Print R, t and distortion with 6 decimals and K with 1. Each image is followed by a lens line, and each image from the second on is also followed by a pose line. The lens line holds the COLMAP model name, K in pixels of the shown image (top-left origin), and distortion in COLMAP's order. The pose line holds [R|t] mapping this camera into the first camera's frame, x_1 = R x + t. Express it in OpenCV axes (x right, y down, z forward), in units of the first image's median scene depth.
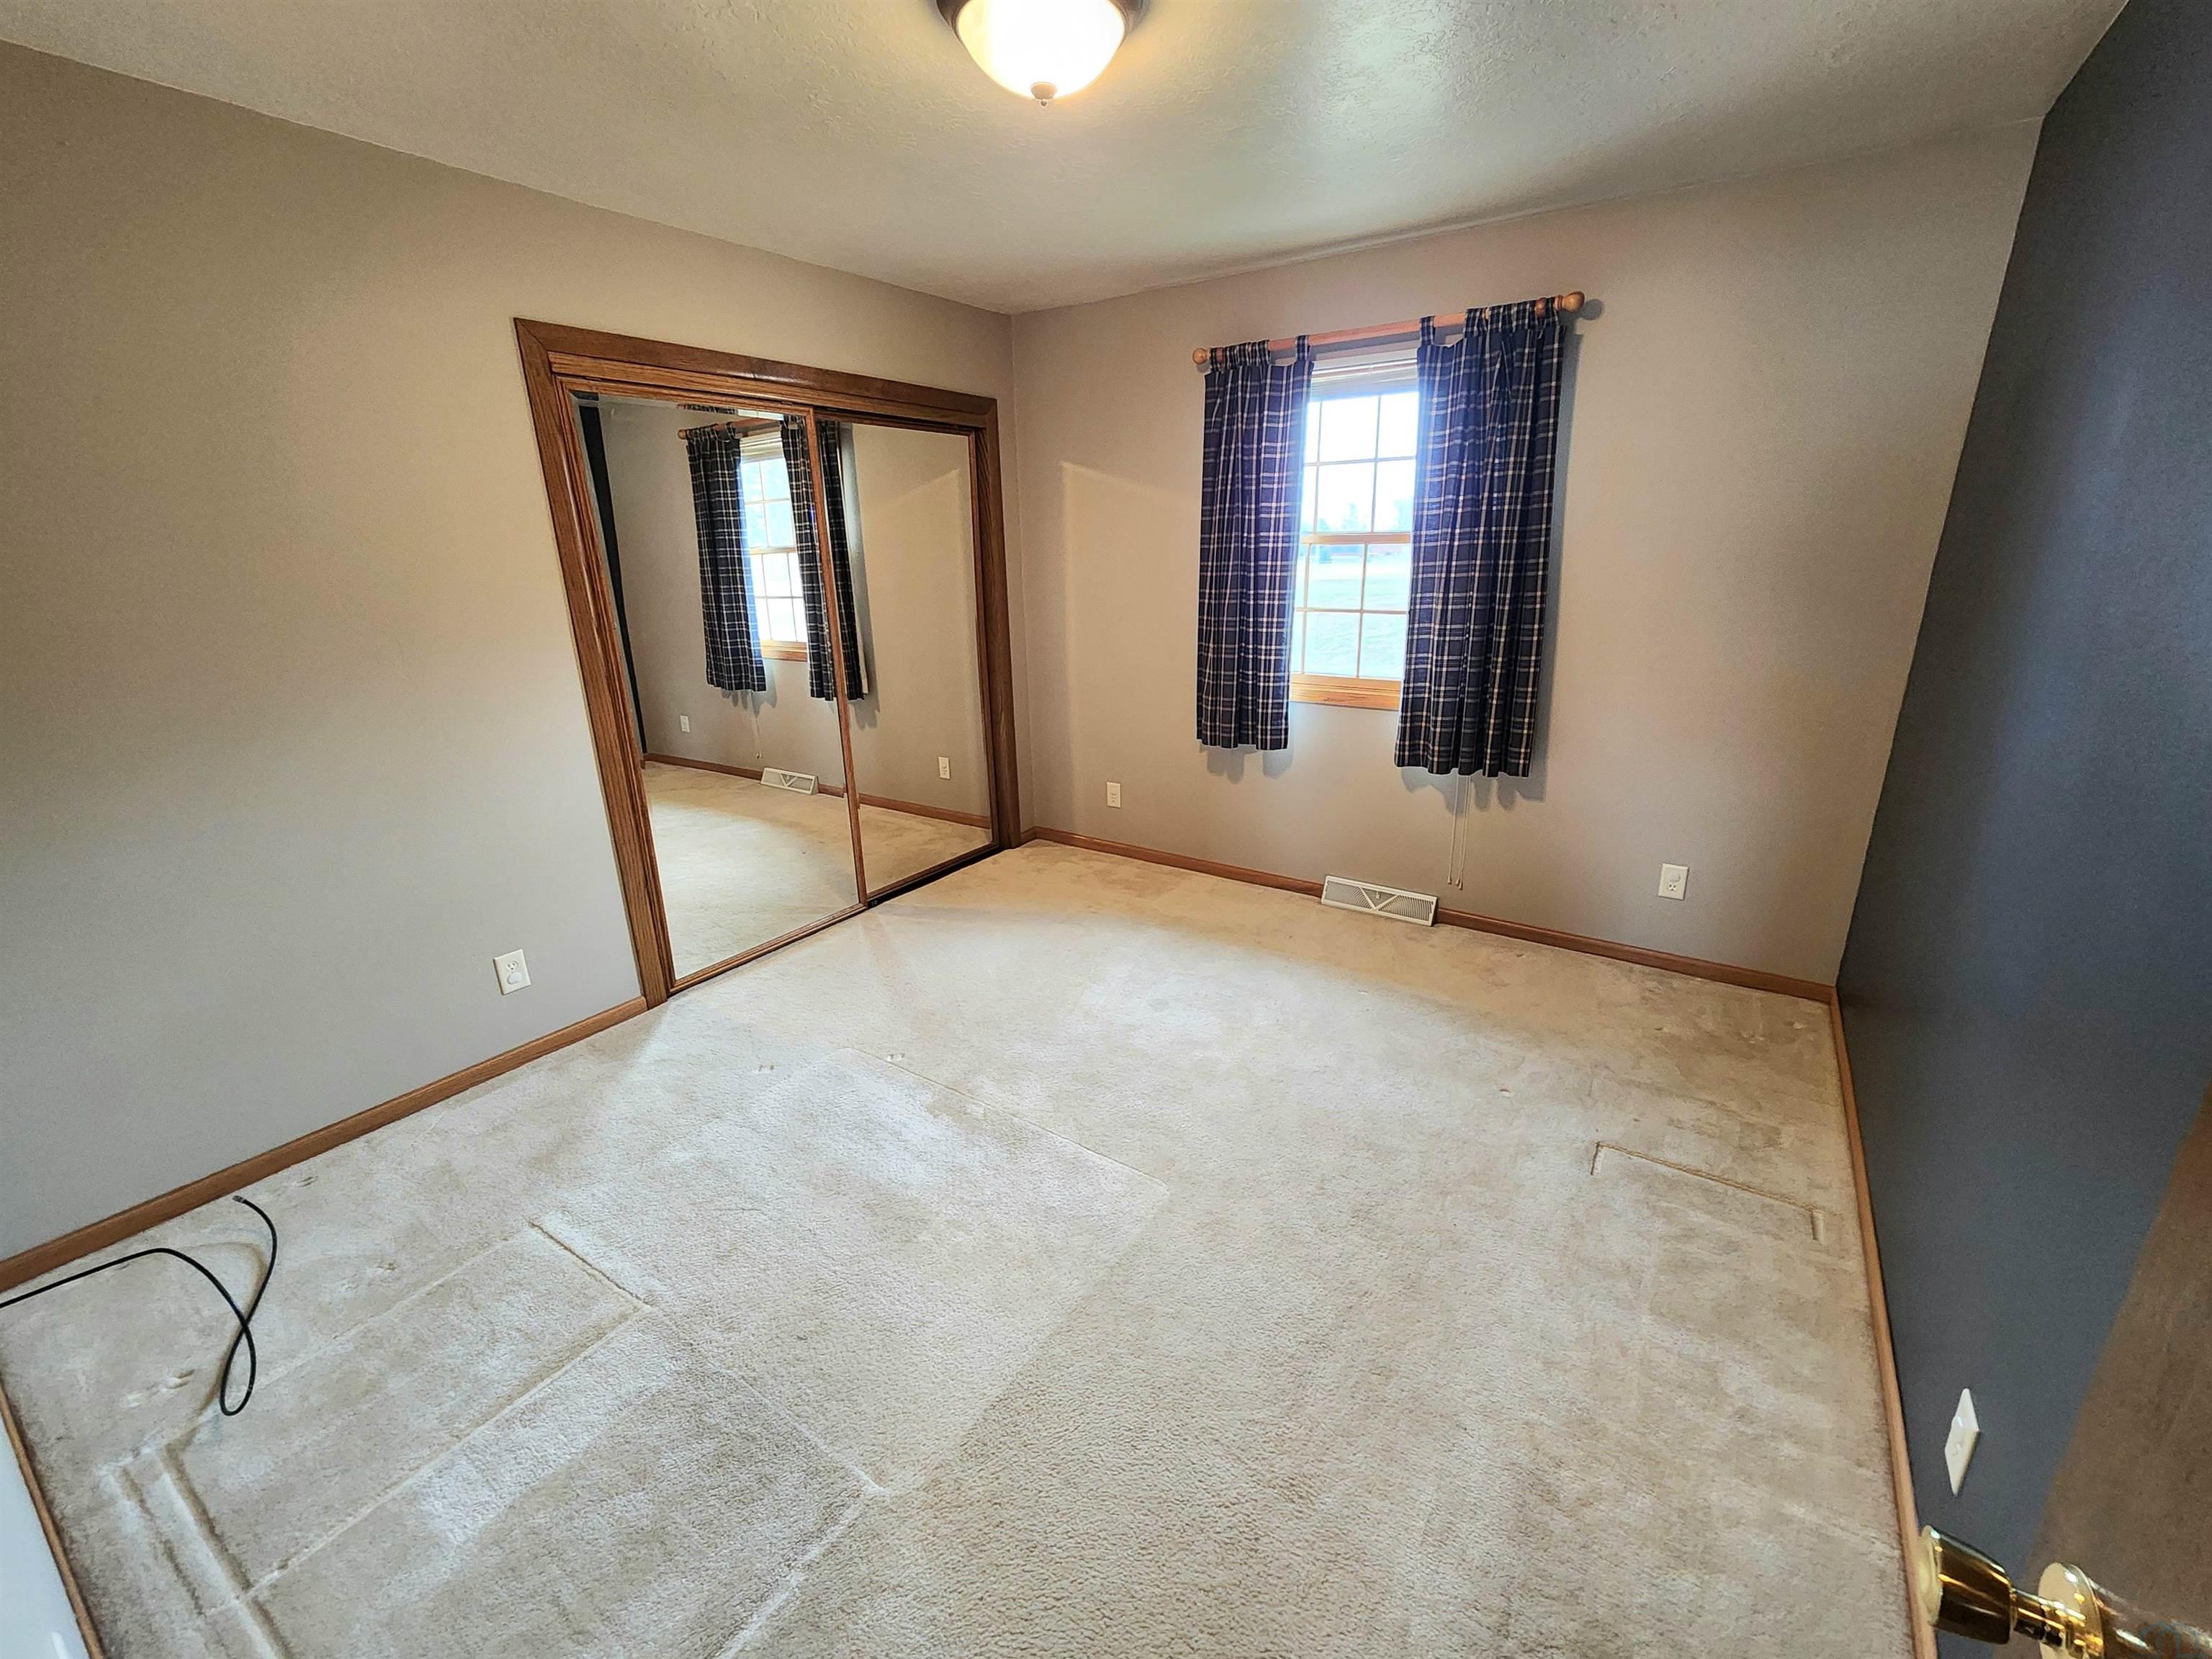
lens RADIAL K [[908.1, 0, 1113.7], [0, 908.1, 827.5], [0, 0, 1]] dist [0.000306, 0.001293]
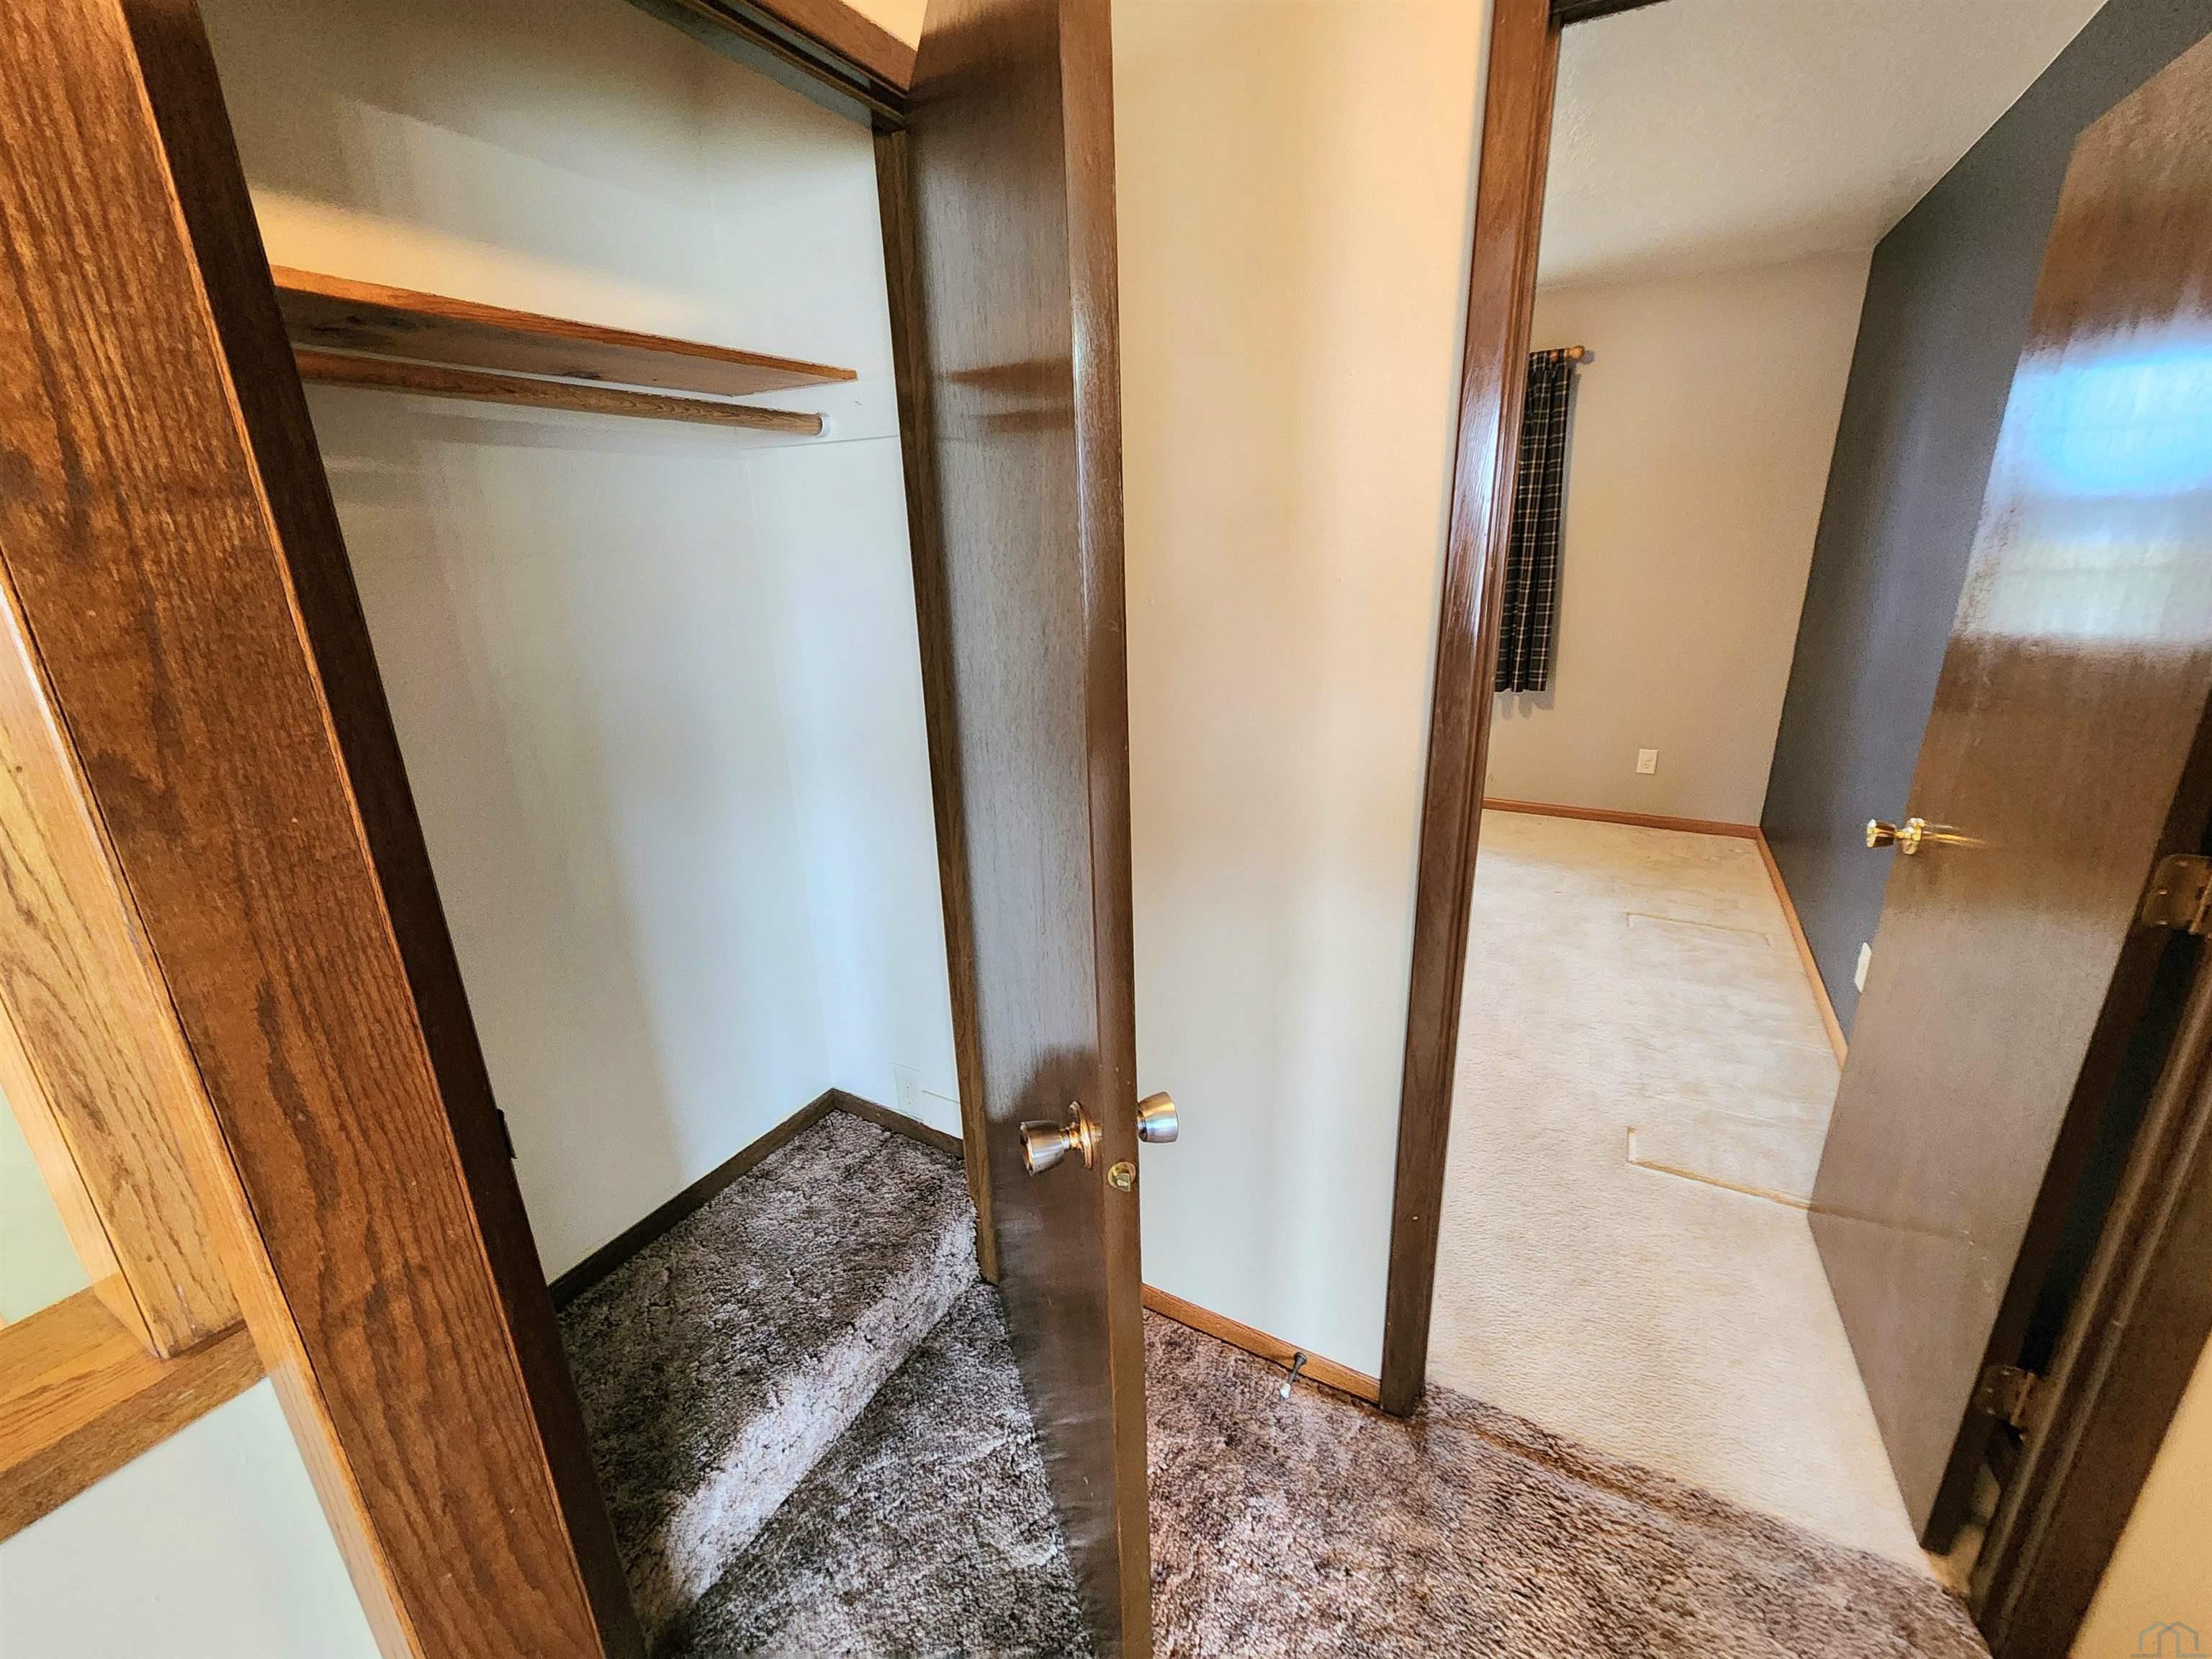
lens RADIAL K [[908.1, 0, 1103.0], [0, 908.1, 824.0], [0, 0, 1]] dist [0.000306, 0.001293]
pose [[0.995568, -0.039555, 0.085317, -0.430548], [0.039008, 0.999206, 0.008062, 0.138987], [-0.085568, -0.004698, 0.996321, -0.408304]]
